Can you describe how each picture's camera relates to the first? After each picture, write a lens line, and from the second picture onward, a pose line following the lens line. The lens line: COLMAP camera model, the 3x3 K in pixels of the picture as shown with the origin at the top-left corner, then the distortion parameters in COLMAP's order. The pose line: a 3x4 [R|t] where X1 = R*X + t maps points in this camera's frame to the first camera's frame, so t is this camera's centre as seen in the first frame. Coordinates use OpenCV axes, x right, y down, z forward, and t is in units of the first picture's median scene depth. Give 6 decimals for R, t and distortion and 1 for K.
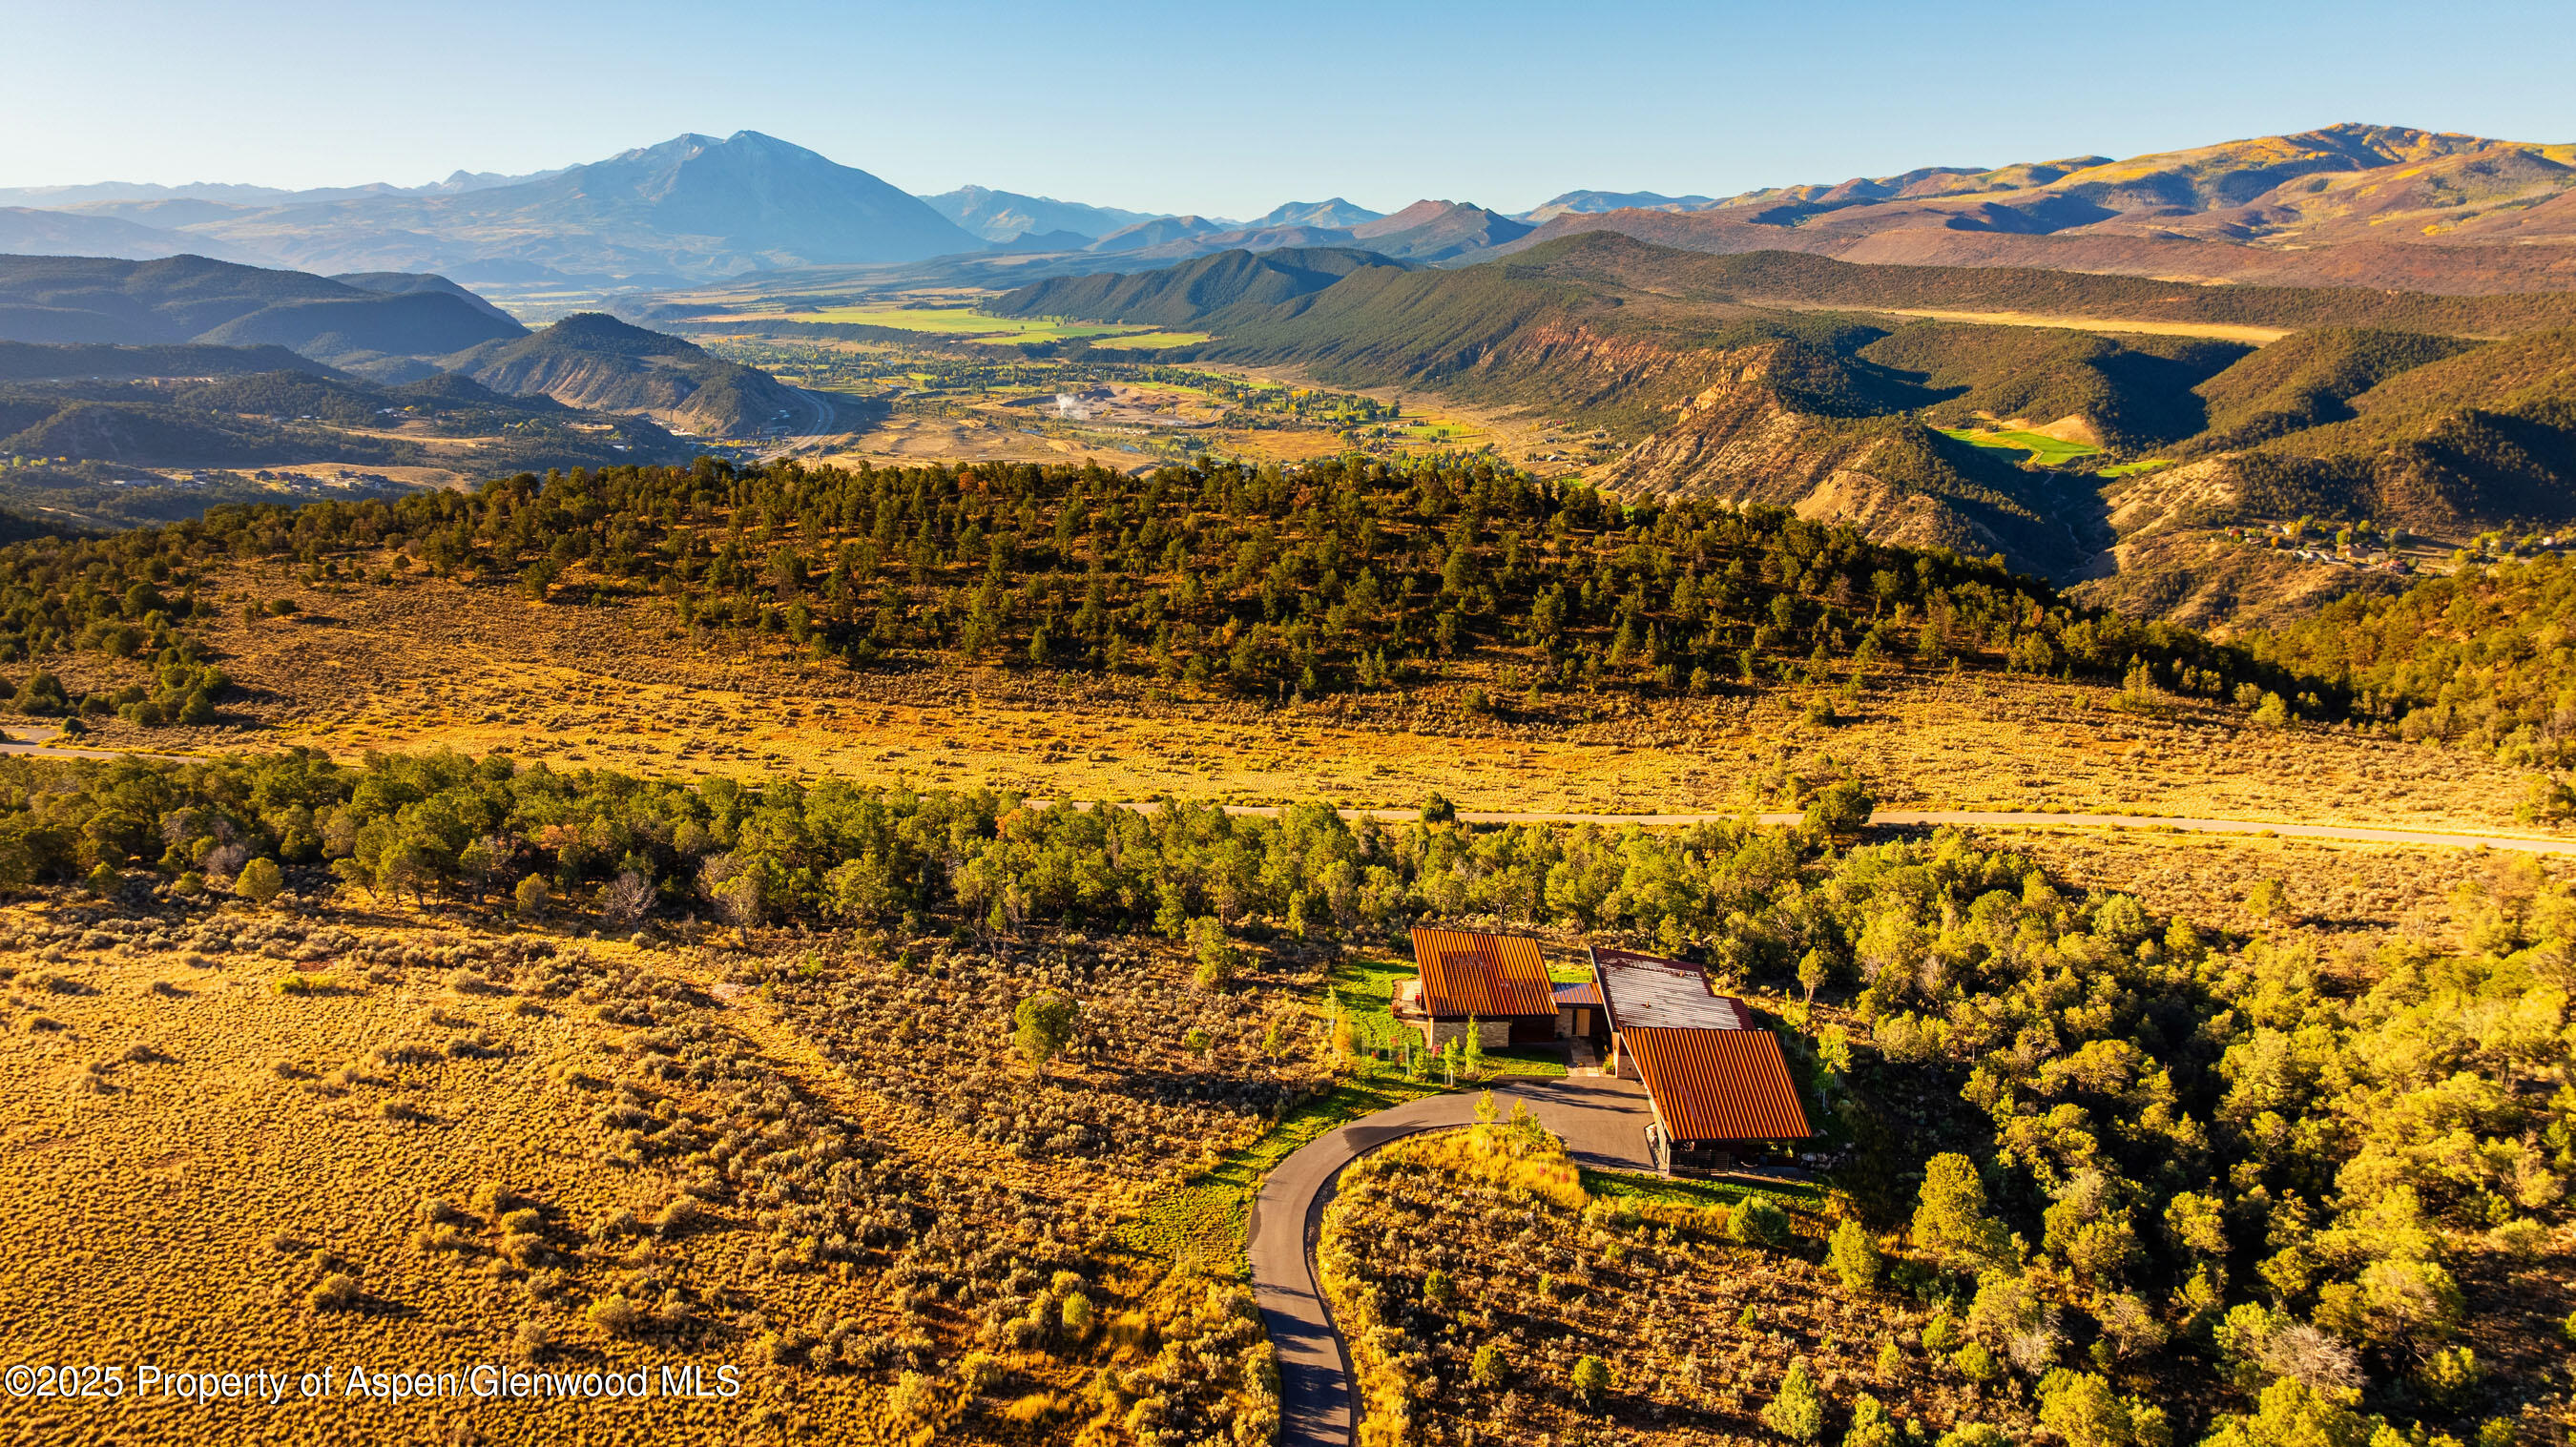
lens RADIAL K [[1816.8, 0, 1280.7], [0, 1816.8, 727.6], [0, 0, 1]] dist [-0.040120, 0.021035]
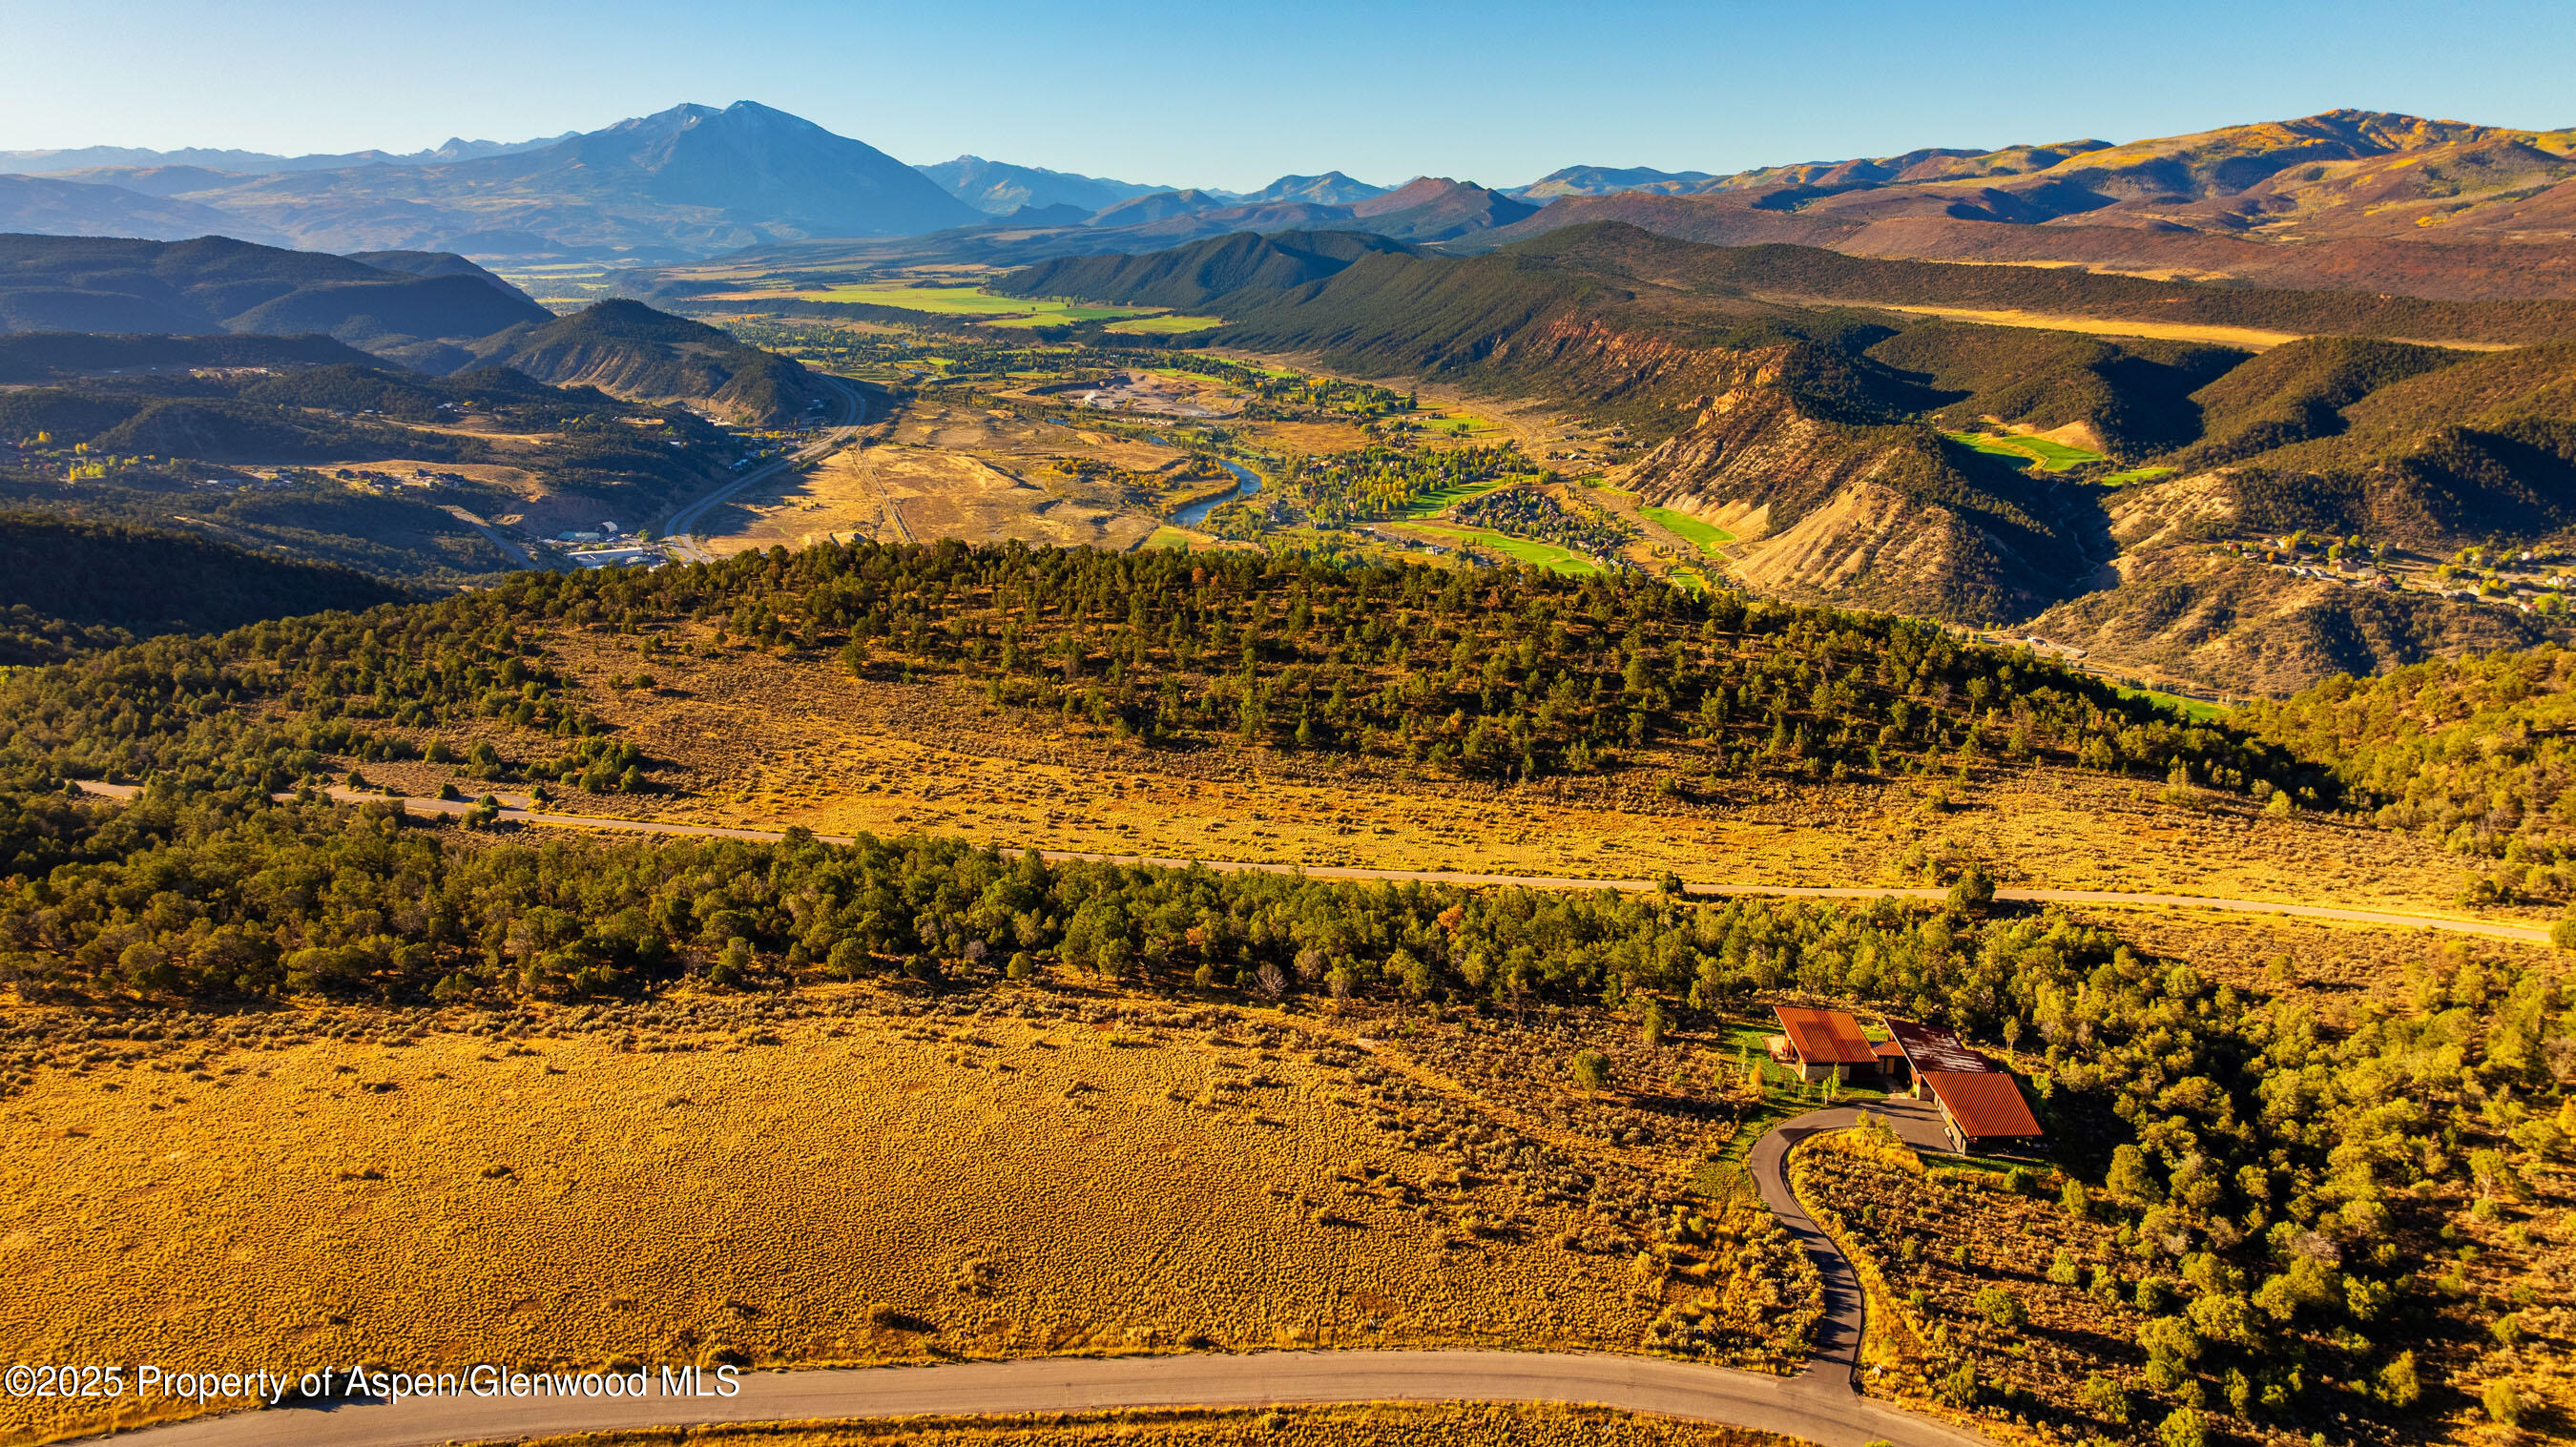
lens RADIAL K [[1816.8, 0, 1280.7], [0, 1816.8, 727.6], [0, 0, 1]] dist [-0.040120, 0.021035]
pose [[0.999978, 0.004439, 0.004978, -0.028382], [-0.004516, 0.999867, 0.015690, -0.012250], [-0.004908, -0.015712, 0.999865, -0.047274]]
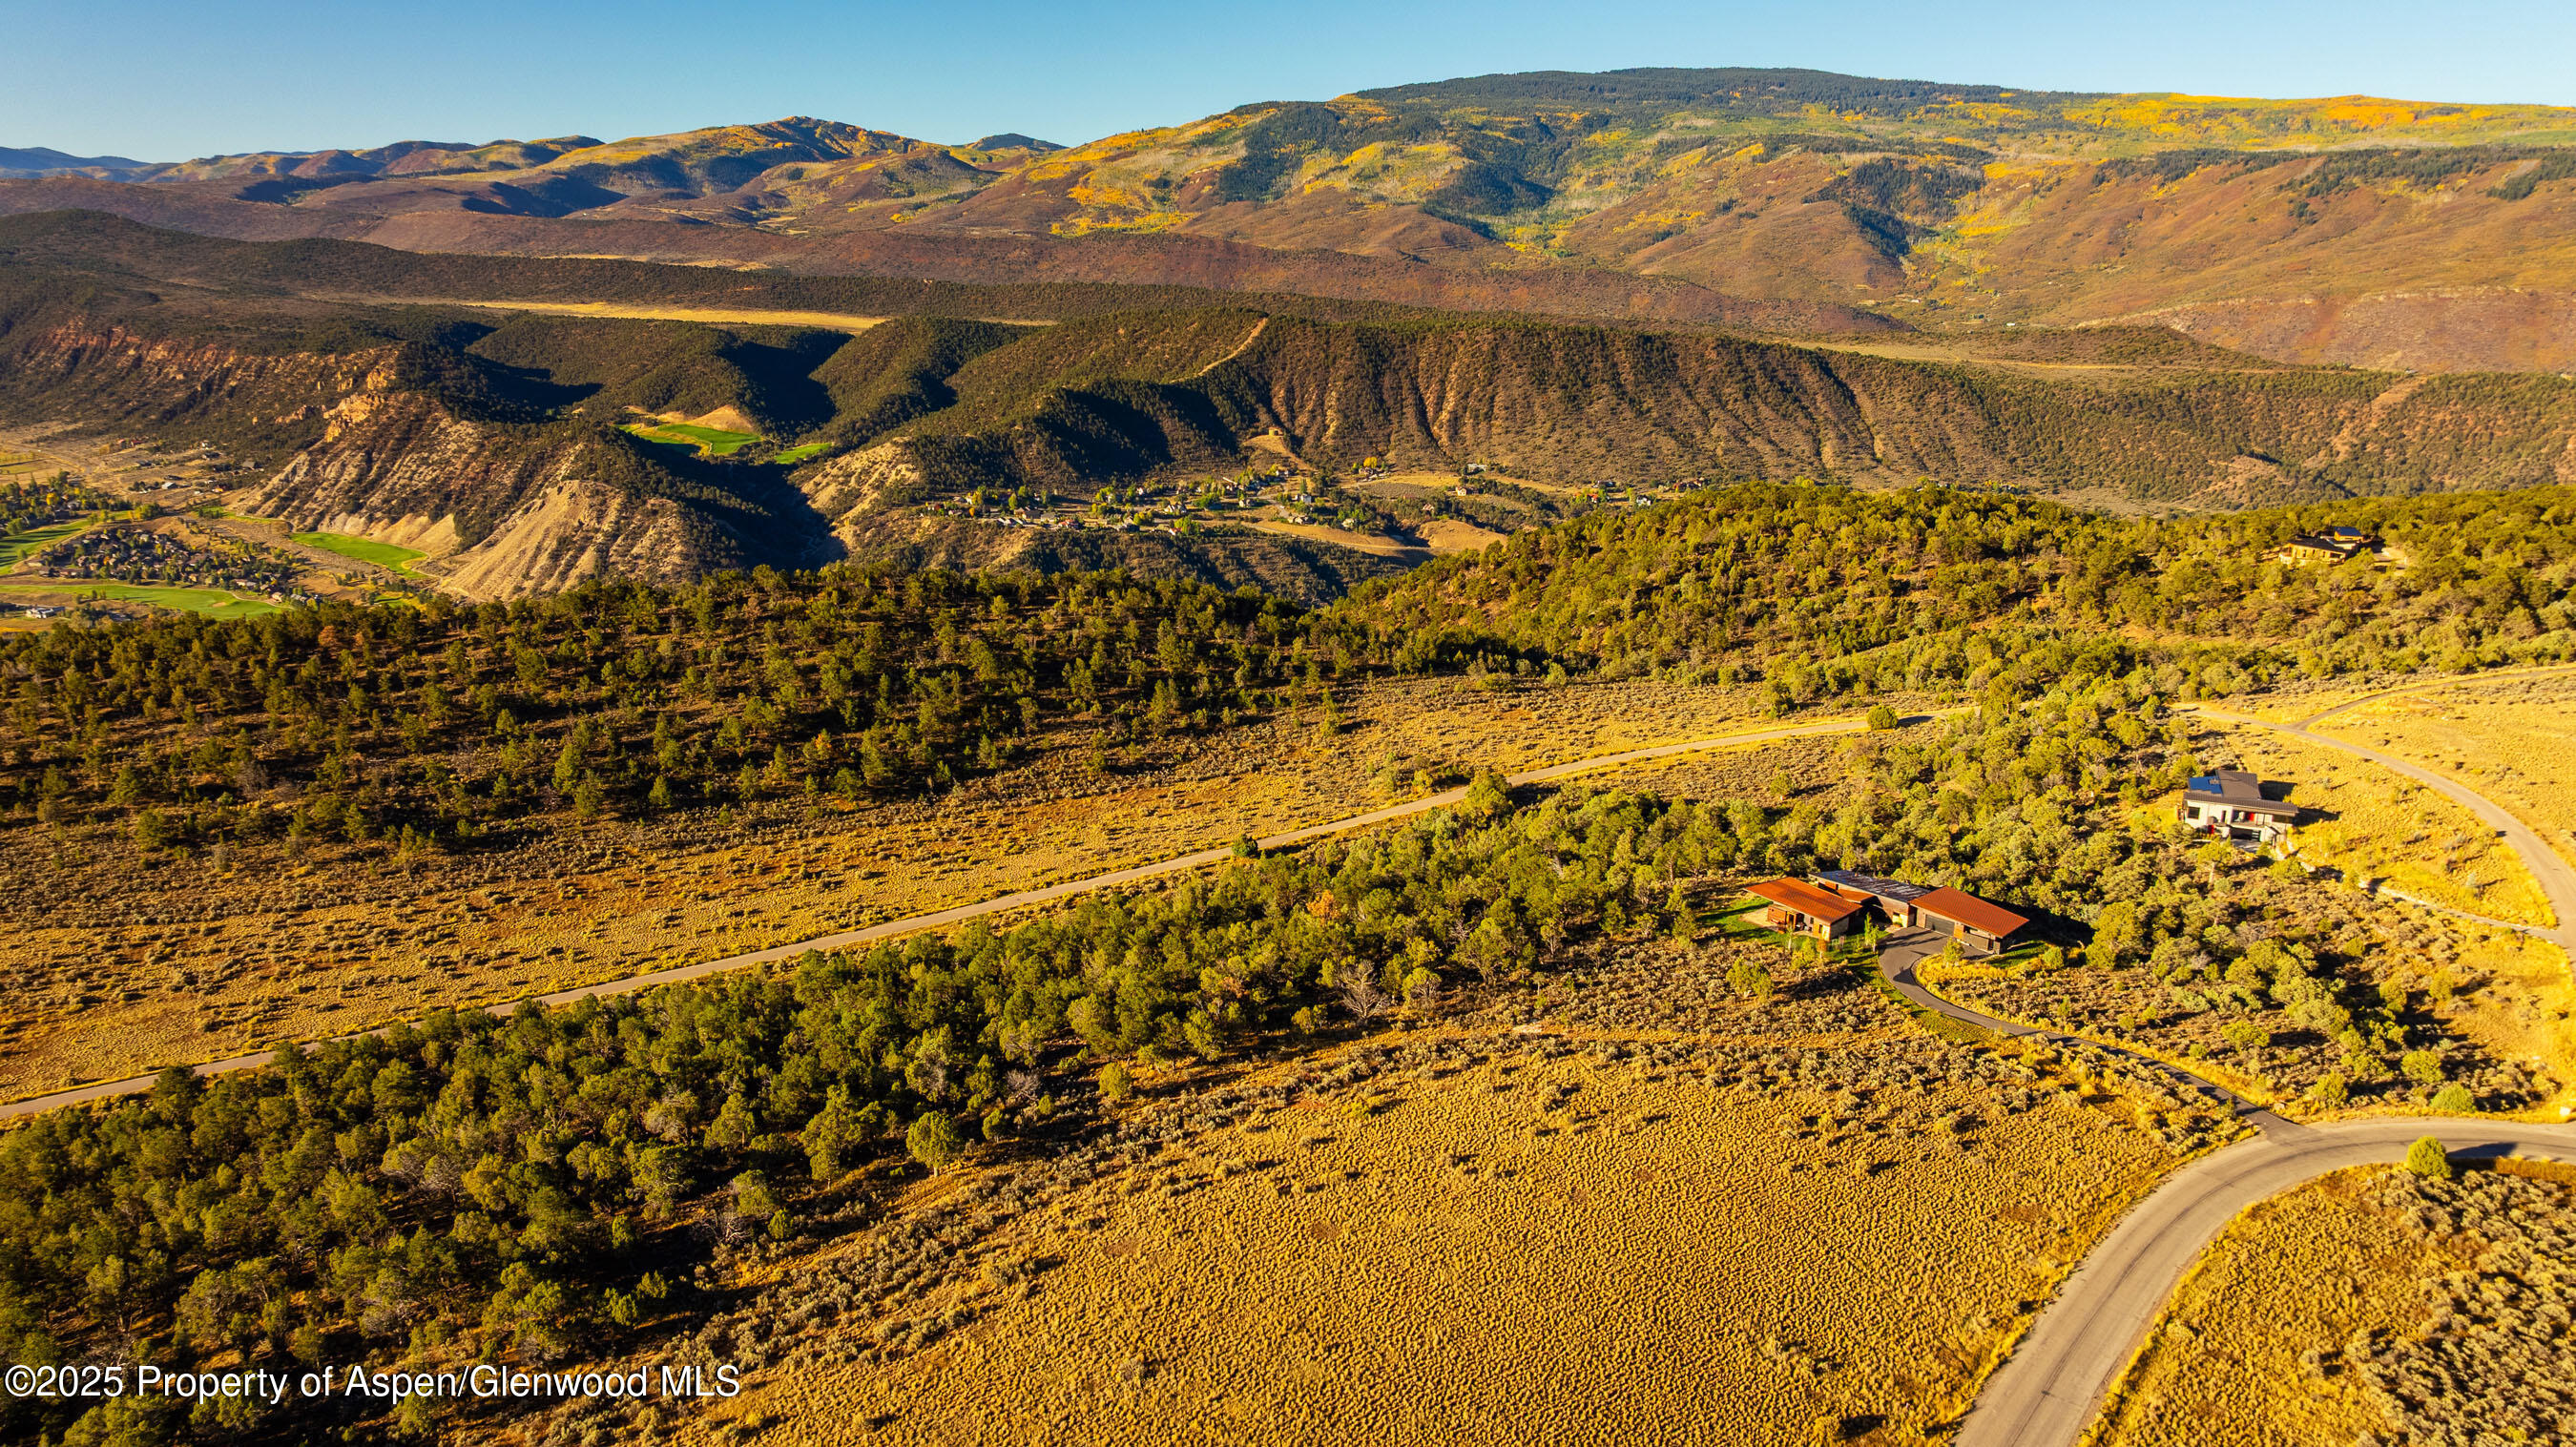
lens RADIAL K [[1816.8, 0, 1280.7], [0, 1816.8, 727.6], [0, 0, 1]] dist [-0.040120, 0.021035]
pose [[0.710536, -0.170684, 0.682646, -0.106921], [0.160288, 0.983890, 0.079168, -0.019233], [-0.685161, 0.053169, 0.726448, -0.000392]]
